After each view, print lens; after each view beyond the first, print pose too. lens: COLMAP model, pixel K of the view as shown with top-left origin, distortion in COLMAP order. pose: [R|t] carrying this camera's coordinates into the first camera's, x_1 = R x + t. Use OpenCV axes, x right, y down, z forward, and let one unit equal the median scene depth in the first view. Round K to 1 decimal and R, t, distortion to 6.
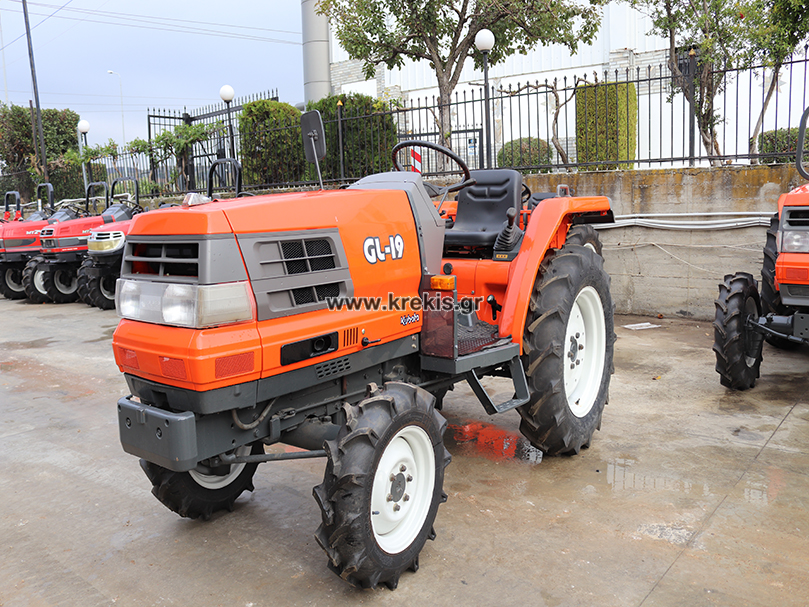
lens RADIAL K [[647.4, 0, 404.0], [0, 647.4, 304.2], [0, 0, 1]] dist [-0.117269, 0.063916]
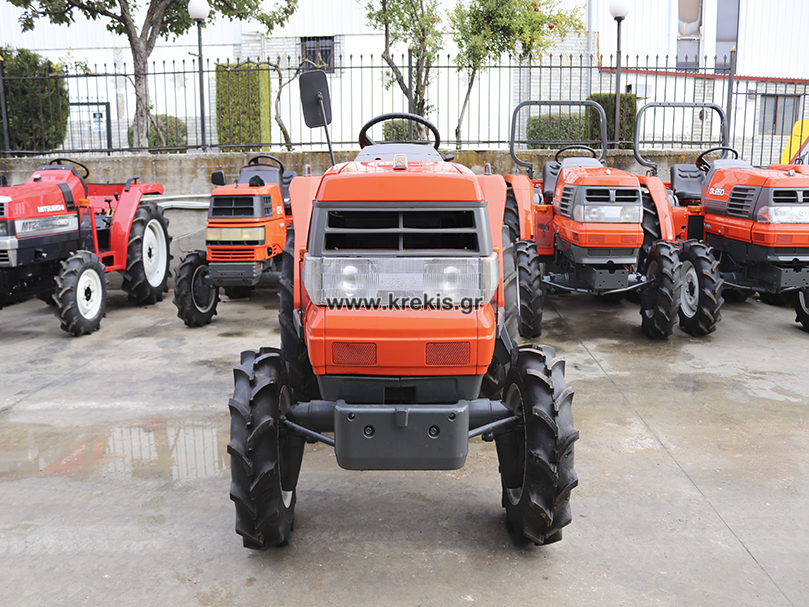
lens RADIAL K [[647.4, 0, 407.4], [0, 647.4, 303.2], [0, 0, 1]] dist [-0.117269, 0.063916]
pose [[0.817294, -0.085617, 0.569825, -0.373980], [0.070755, 0.996328, 0.048217, -0.006482], [-0.571861, 0.000911, 0.820350, 0.124242]]
